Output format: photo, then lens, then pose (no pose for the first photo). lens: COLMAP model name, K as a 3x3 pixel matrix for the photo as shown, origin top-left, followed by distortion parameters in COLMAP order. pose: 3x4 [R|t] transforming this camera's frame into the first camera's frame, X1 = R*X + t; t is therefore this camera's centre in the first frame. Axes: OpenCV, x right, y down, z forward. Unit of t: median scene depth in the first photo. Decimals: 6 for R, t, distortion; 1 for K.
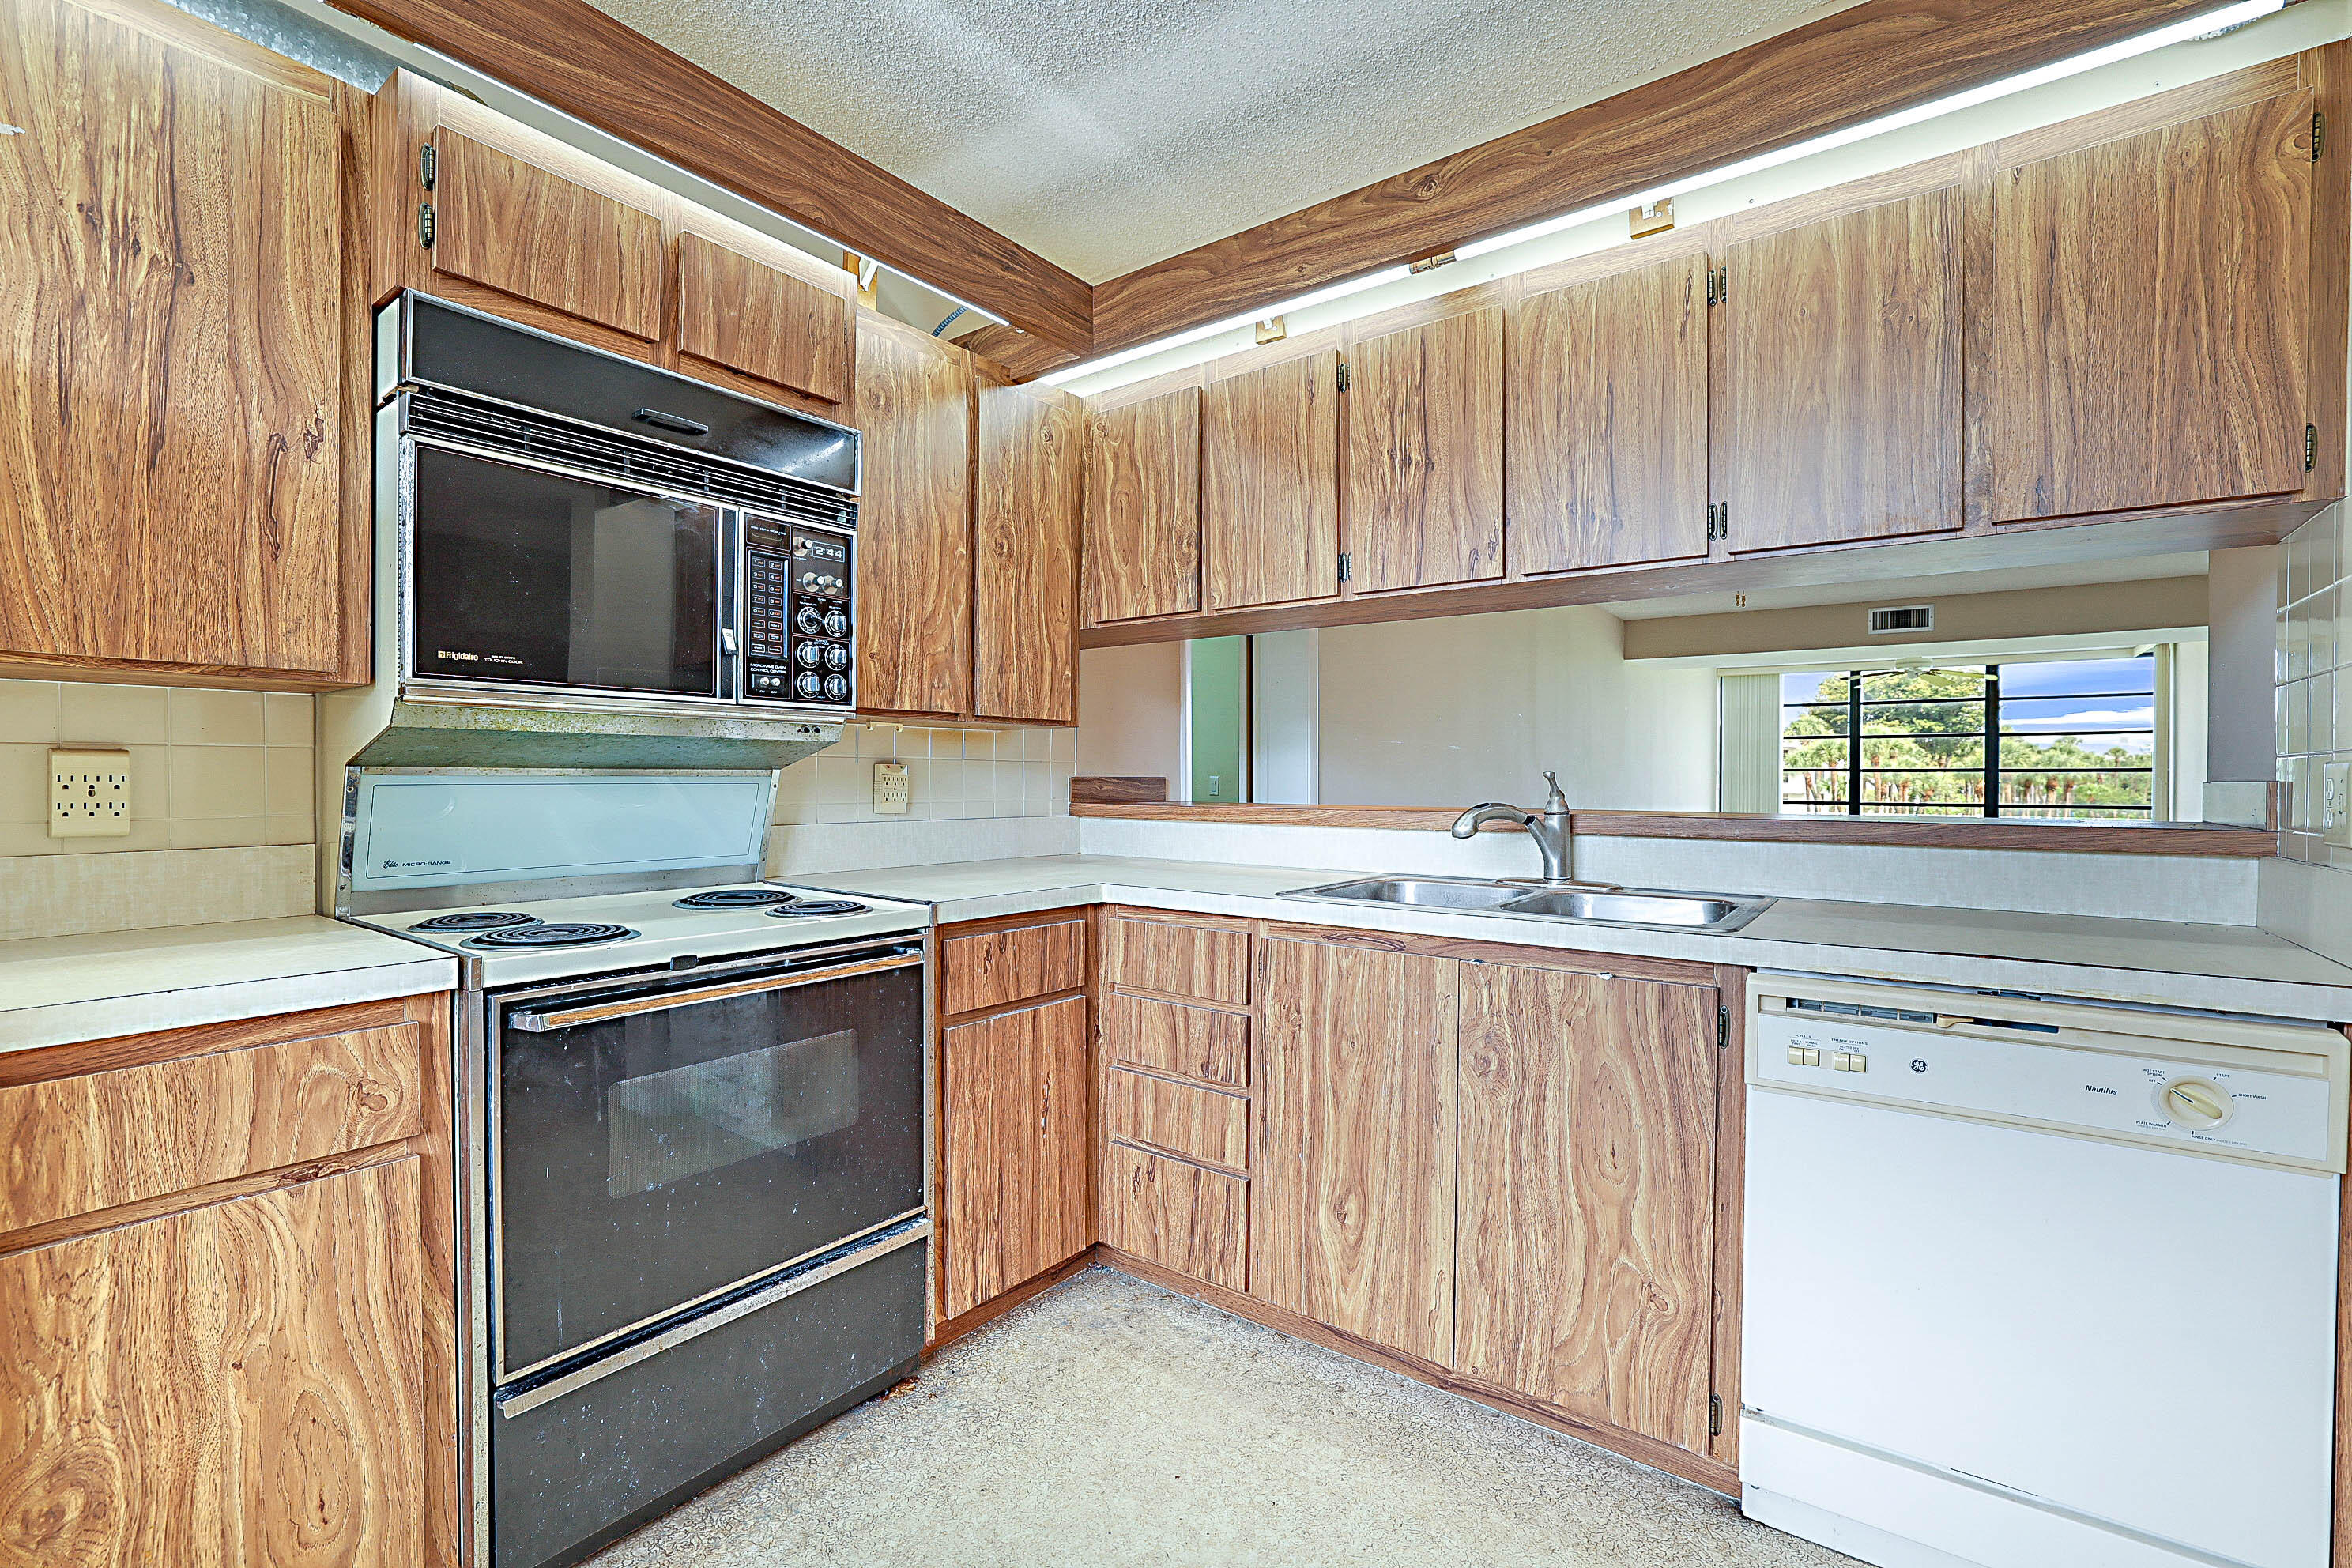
lens RADIAL K [[1025.3, 0, 1174.0], [0, 1025.3, 786.0], [0, 0, 1]] dist [-0.042728, 0.014164]
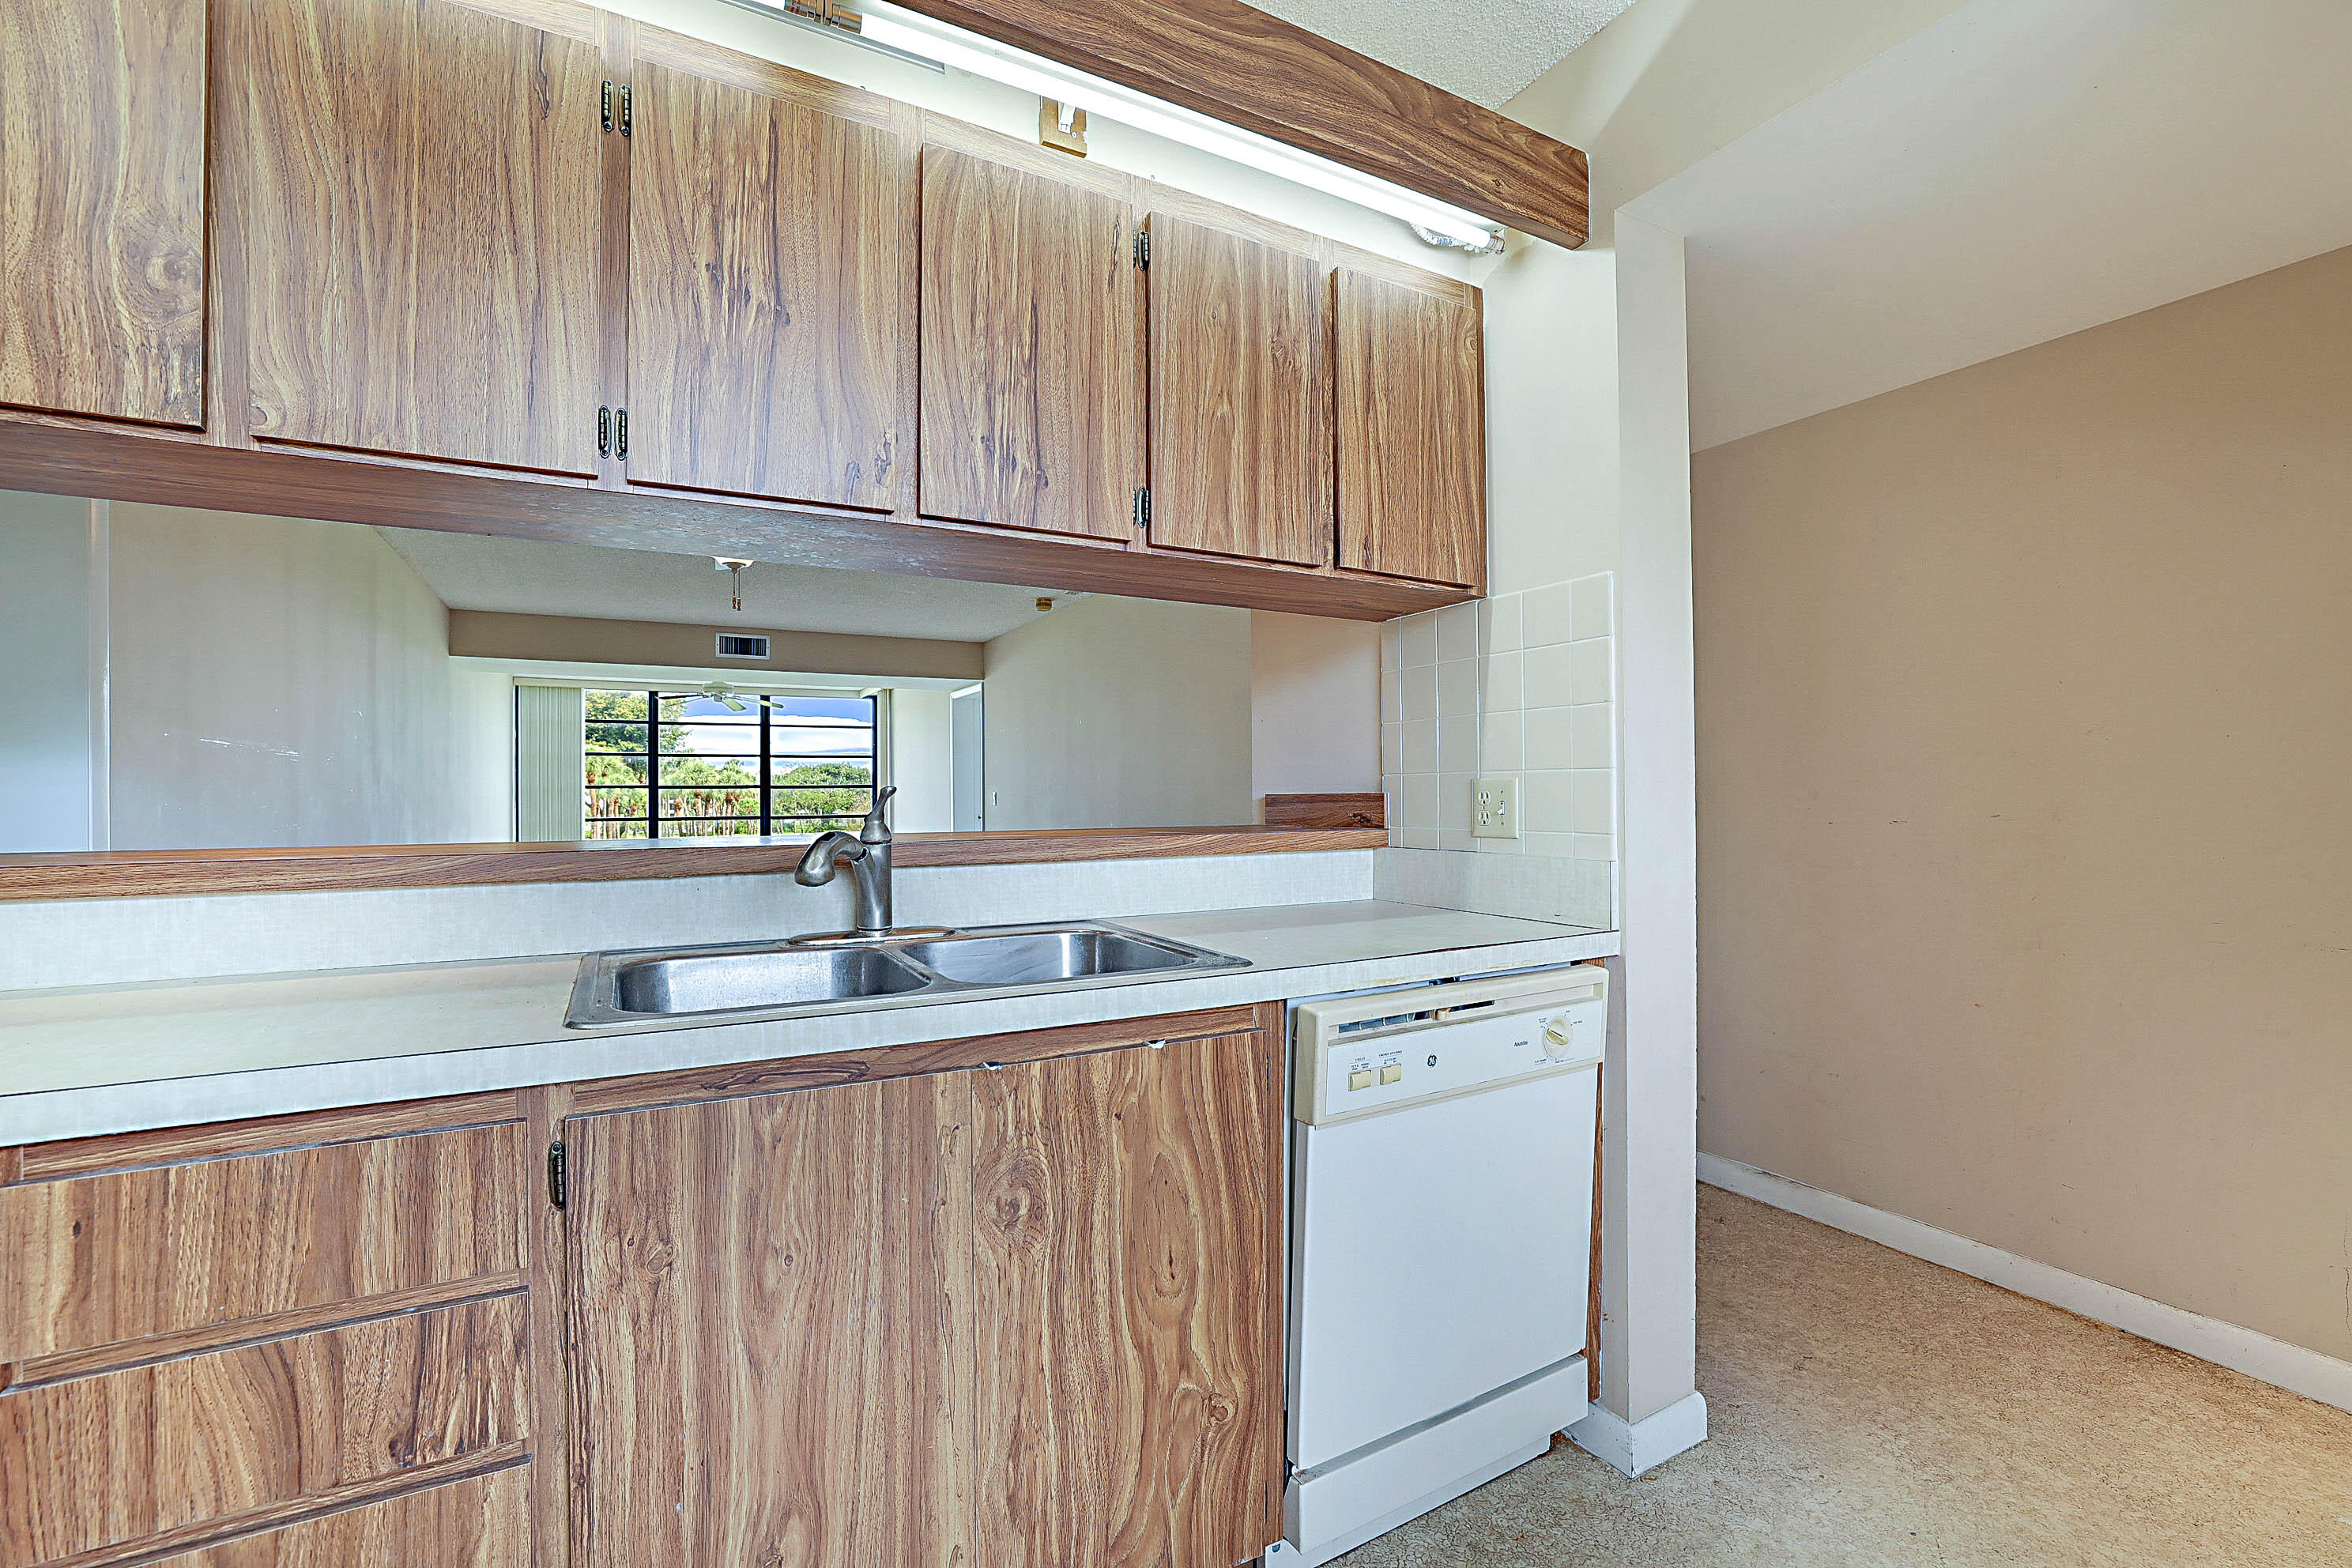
lens RADIAL K [[1025.3, 0, 1177.7], [0, 1025.3, 787.3], [0, 0, 1]] dist [-0.042728, 0.014164]
pose [[0.410867, -0.000261, 0.911695, -0.272523], [0.014975, 0.999867, -0.006463, -0.007464], [-0.911572, 0.016308, 0.410817, 0.598623]]
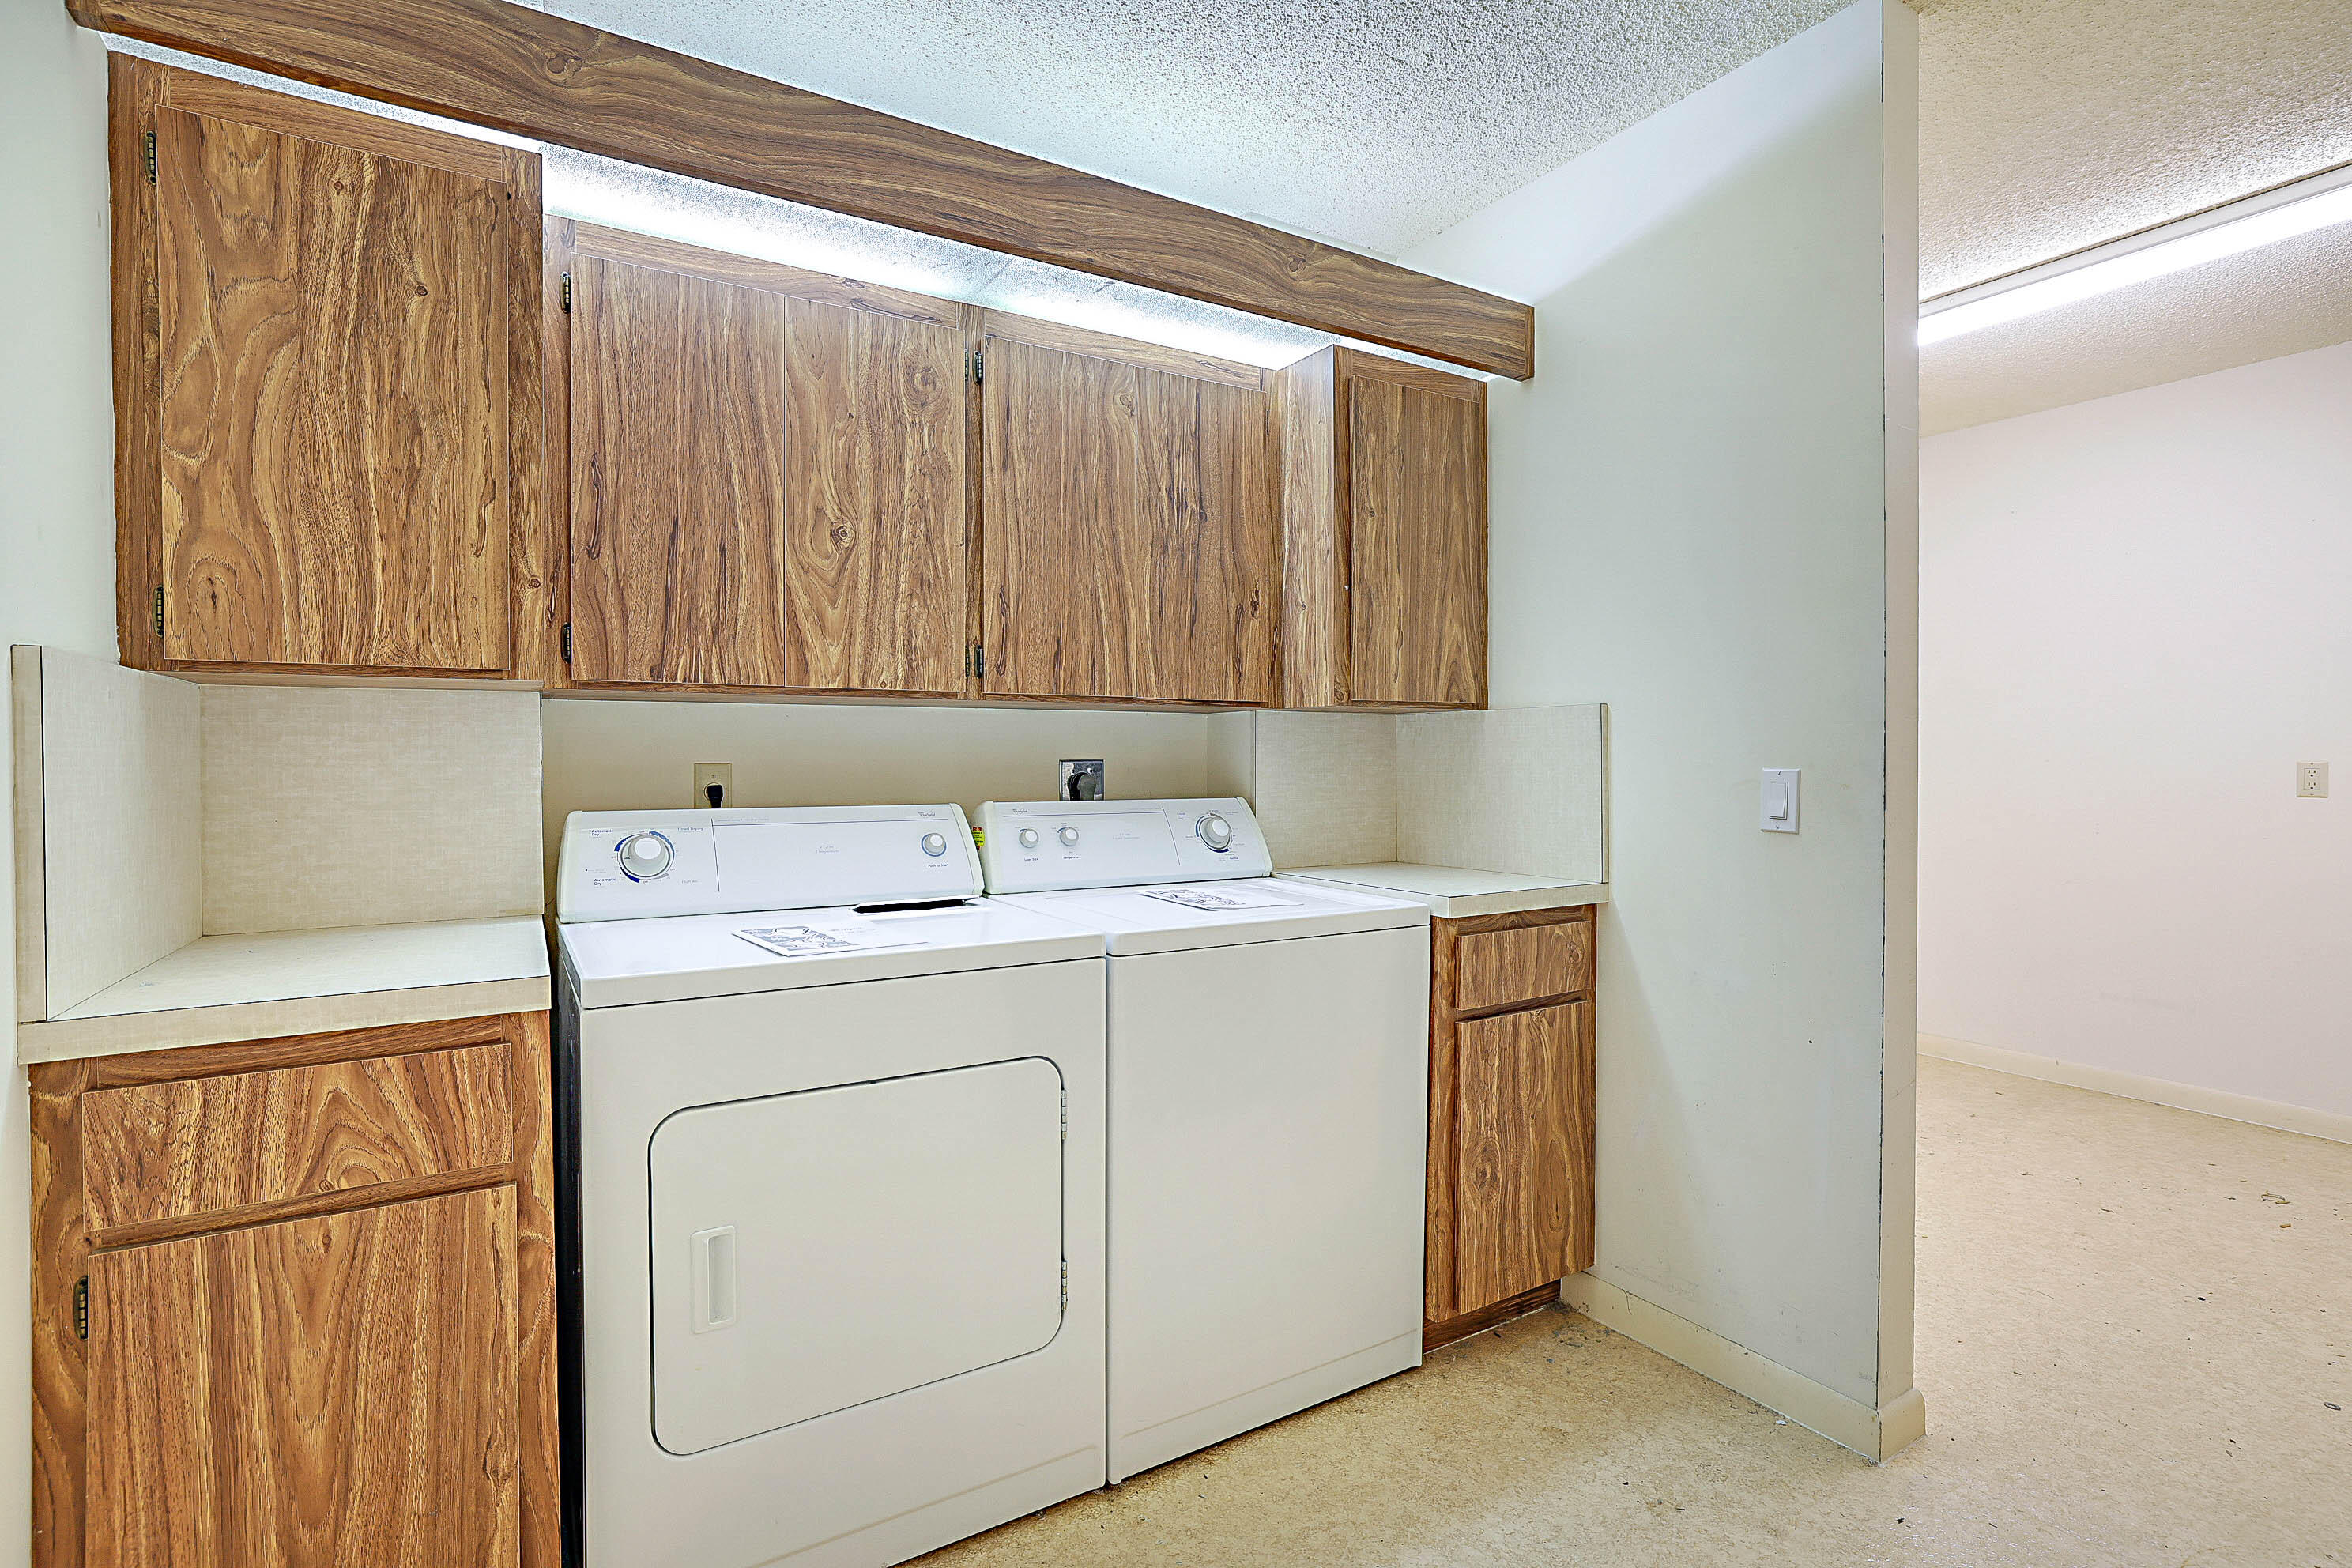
lens RADIAL K [[1136.9, 0, 1183.1], [0, 1136.9, 776.6], [0, 0, 1]] dist [-0.038574, 0.018844]
pose [[0.929984, 0.005178, -0.367563, -0.239193], [-0.002388, 0.999965, 0.008045, -0.069663], [0.367591, -0.006603, 0.929964, -0.558696]]
